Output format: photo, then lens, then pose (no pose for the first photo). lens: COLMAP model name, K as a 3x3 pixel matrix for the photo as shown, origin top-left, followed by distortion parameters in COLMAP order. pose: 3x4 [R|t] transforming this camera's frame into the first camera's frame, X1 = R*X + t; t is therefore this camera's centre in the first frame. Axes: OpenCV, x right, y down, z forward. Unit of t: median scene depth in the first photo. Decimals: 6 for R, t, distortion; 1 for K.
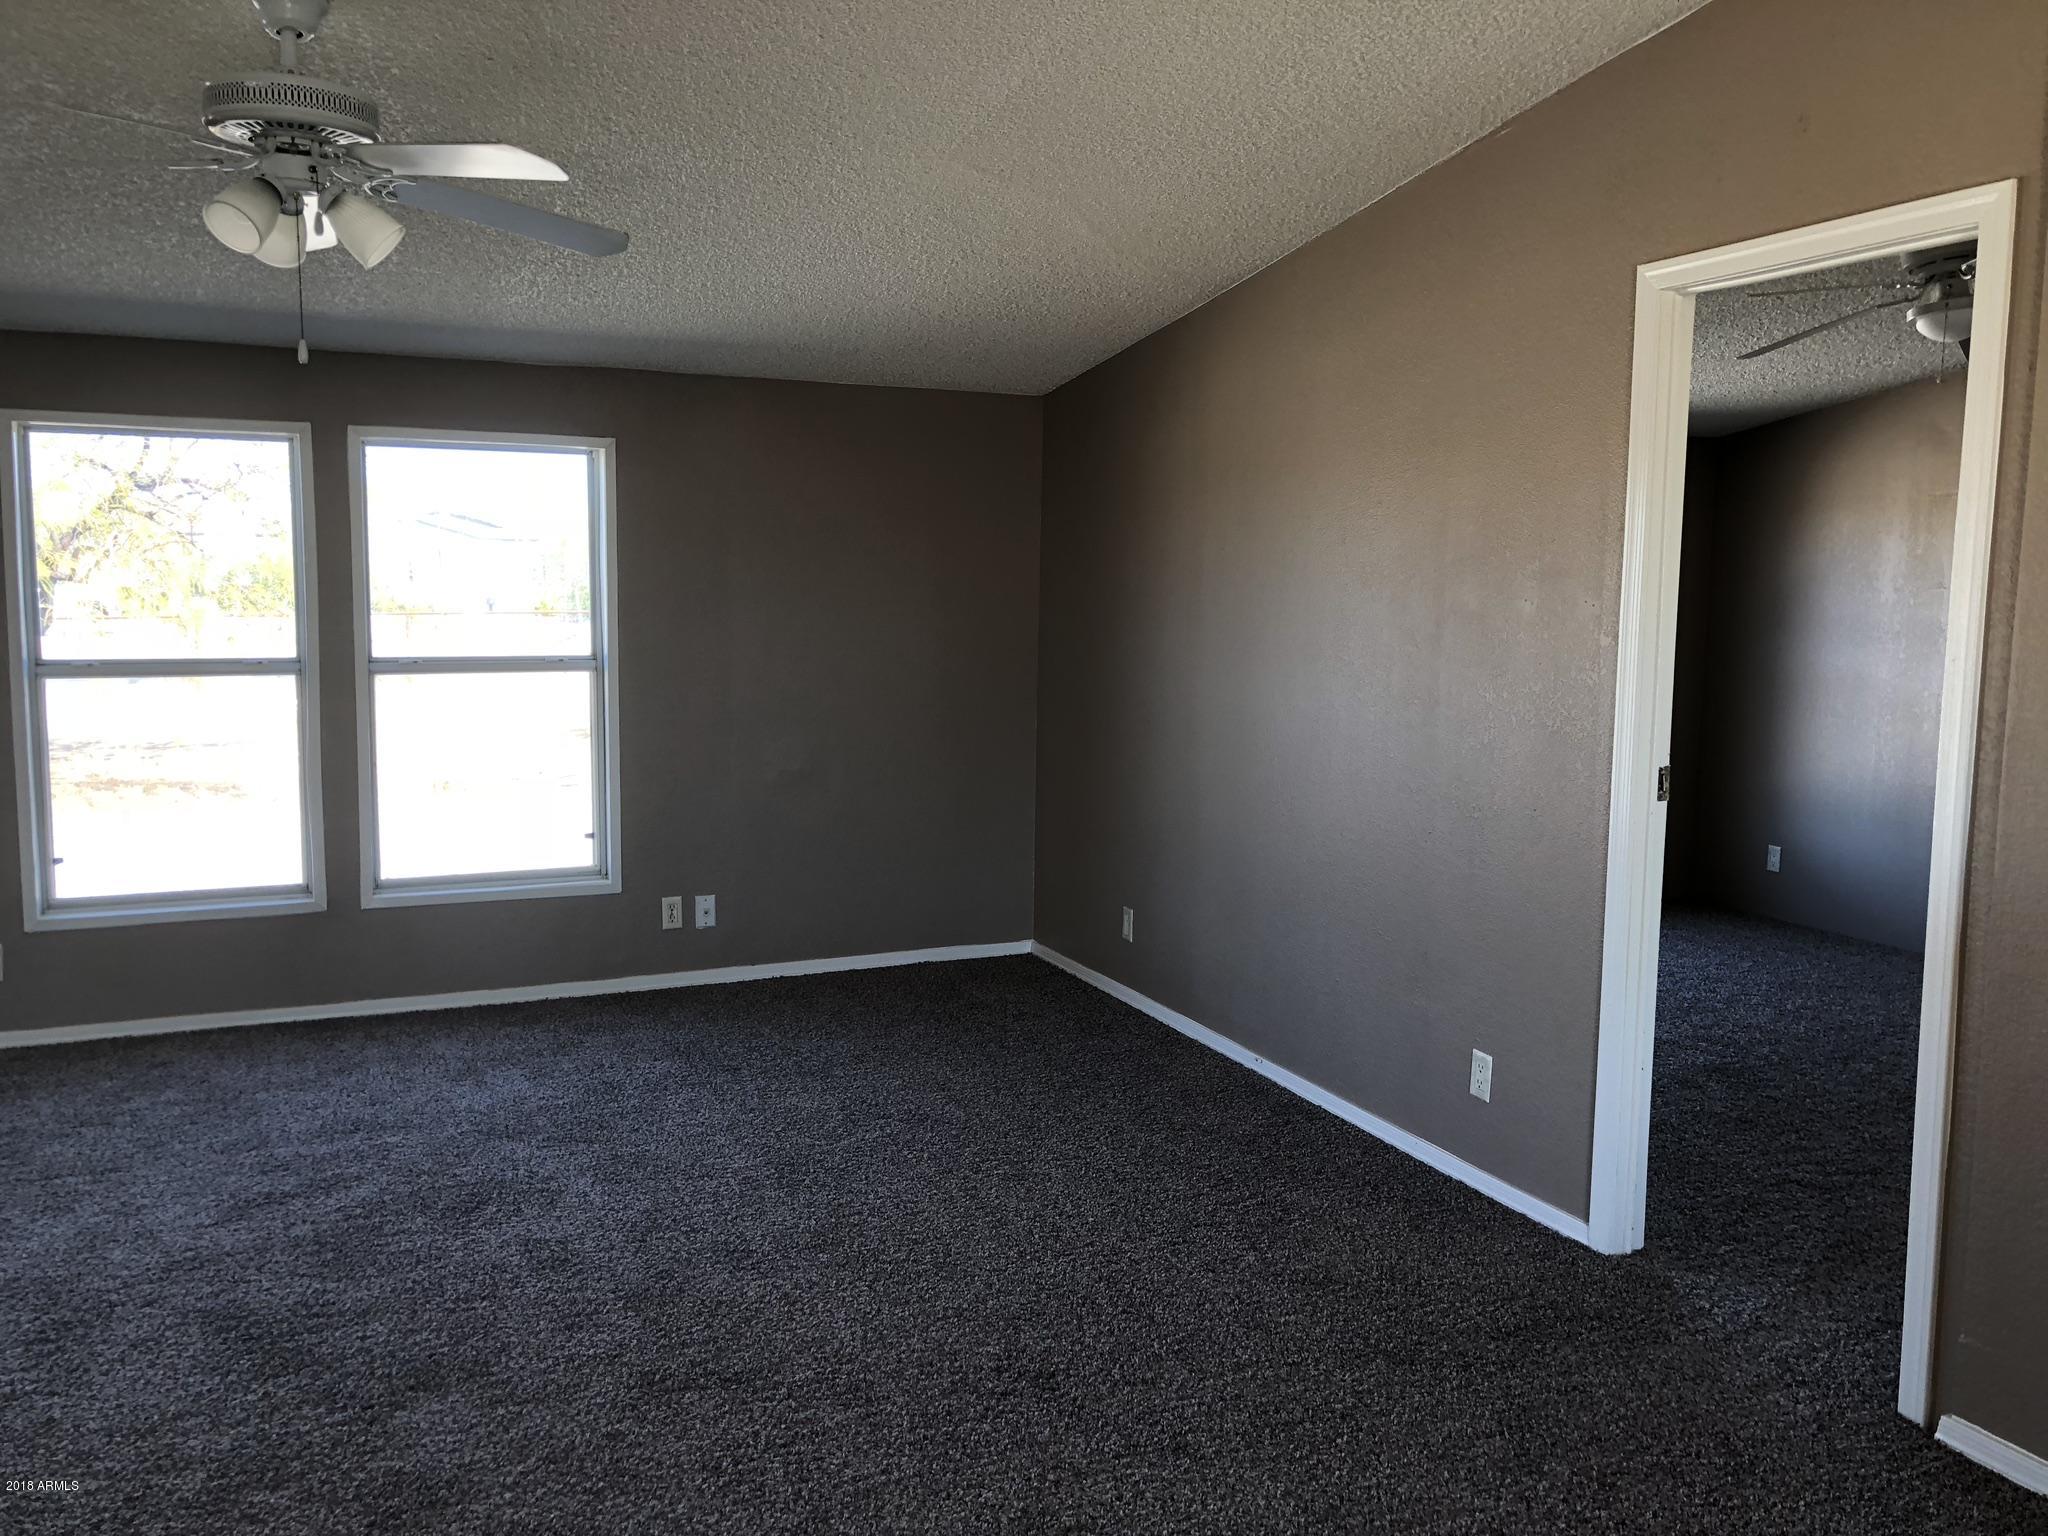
lens RADIAL K [[1702.1, 0, 1031.3], [0, 1702.1, 776.1], [0, 0, 1]] dist [0.054913, -0.002384]
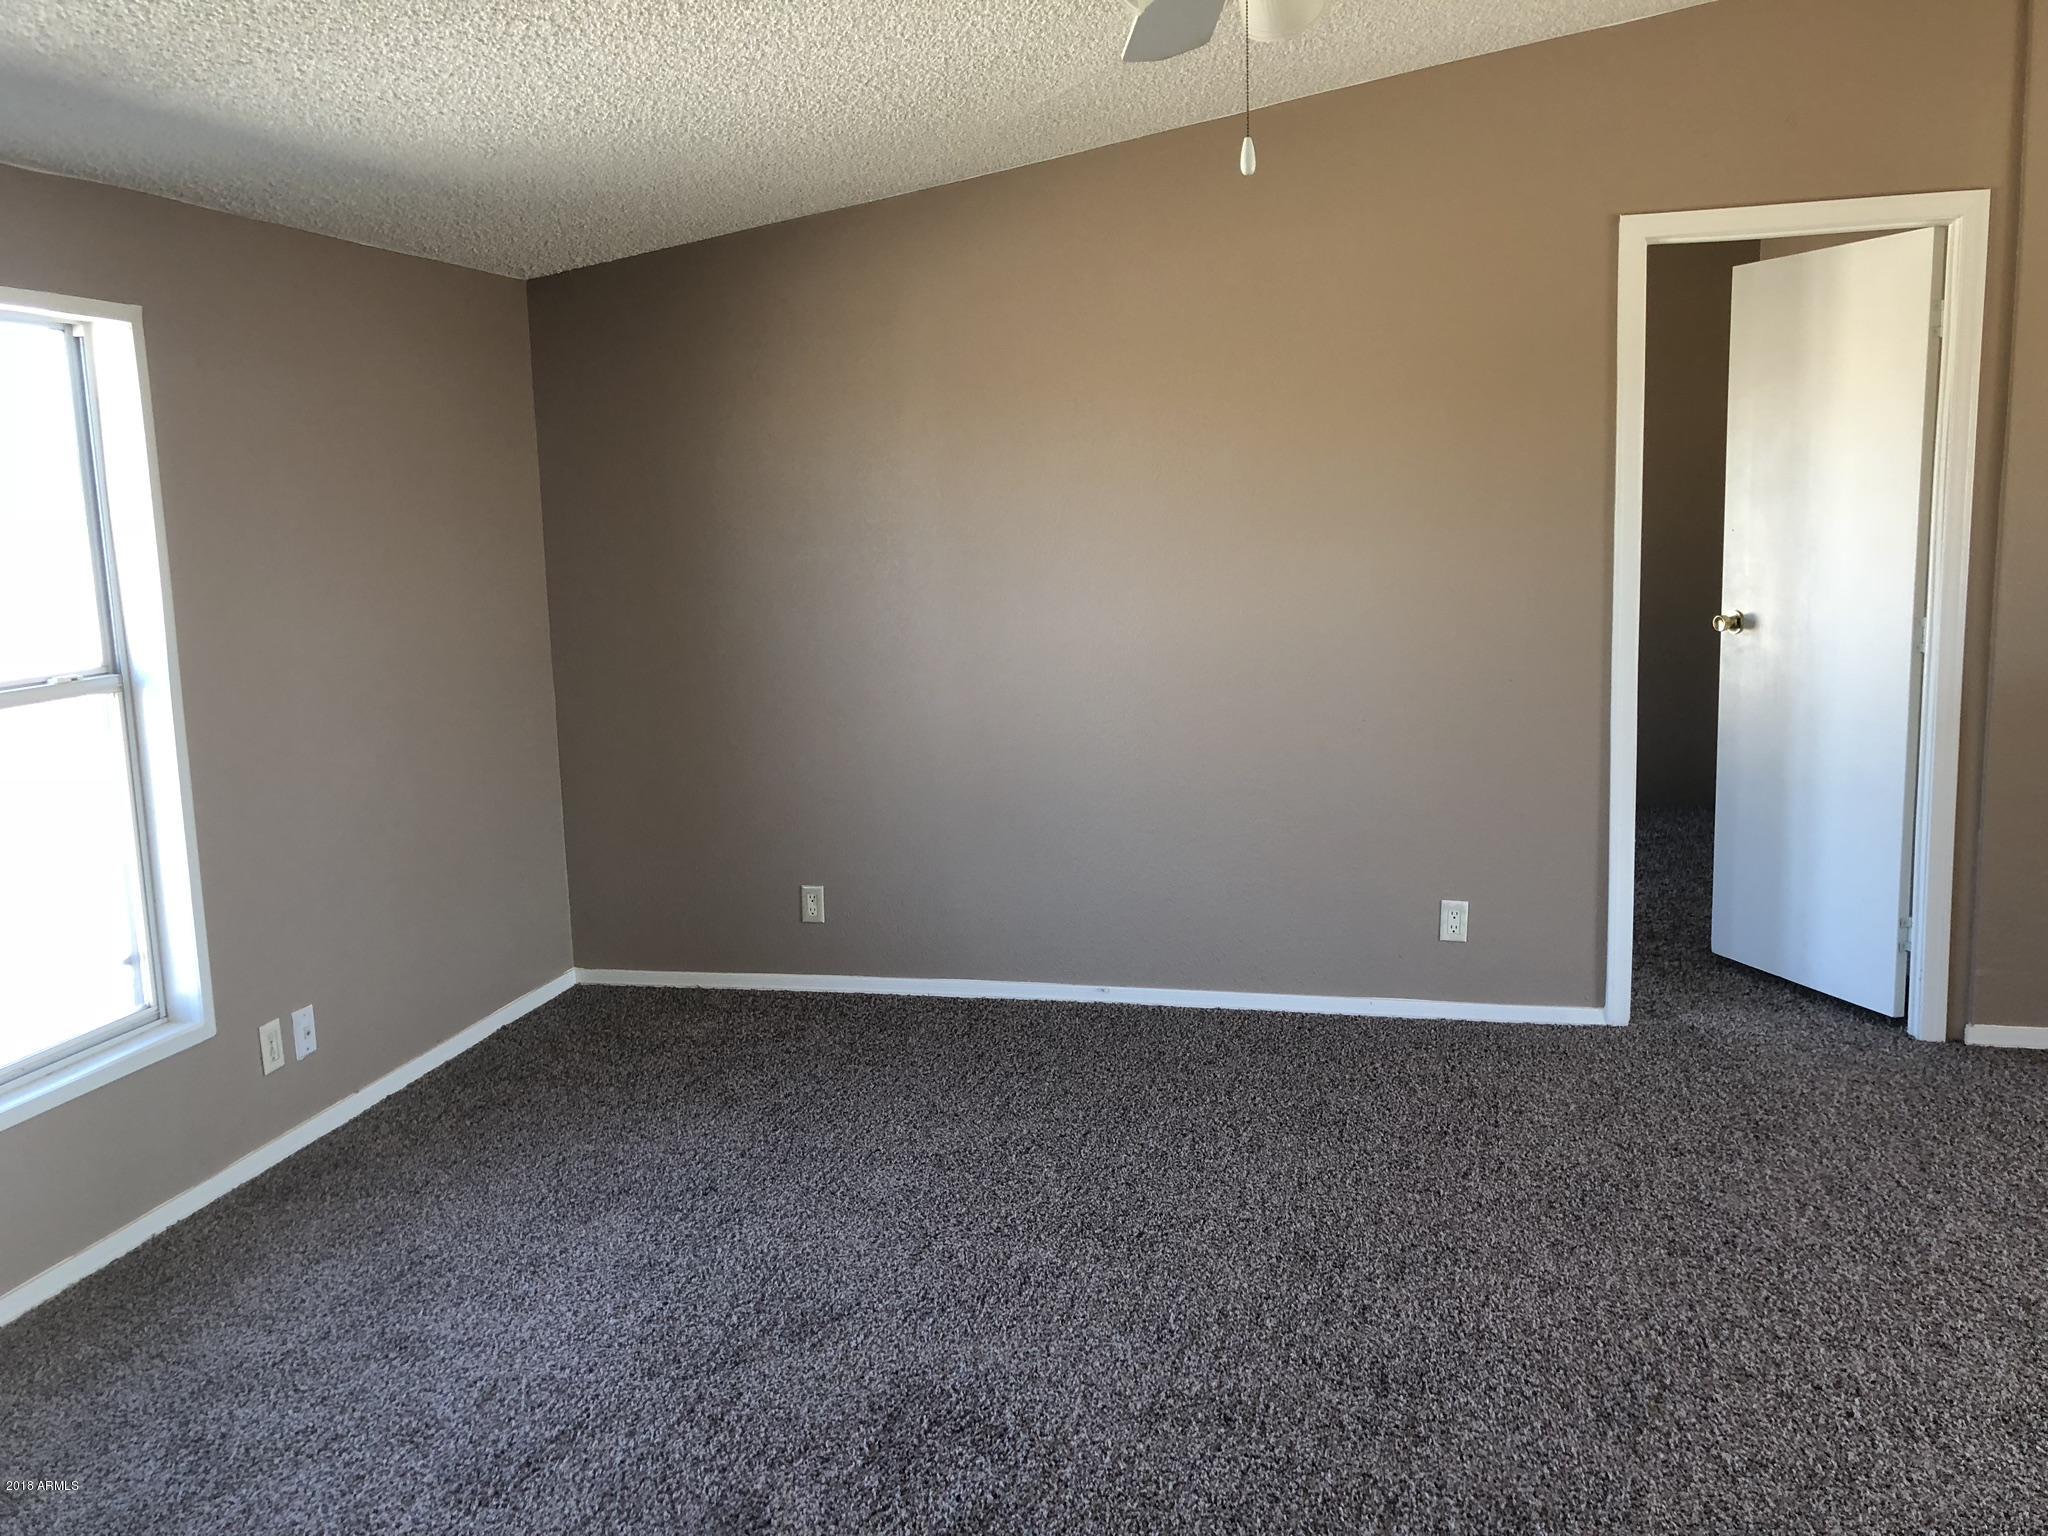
lens RADIAL K [[1702.1, 0, 1026.3], [0, 1702.1, 755.2], [0, 0, 1]] dist [0.054913, -0.002384]
pose [[0.590295, -0.147960, 0.793511, -0.563215], [0.132102, 0.987510, 0.085862, -0.049584], [-0.796305, 0.054140, 0.602468, 0.380410]]
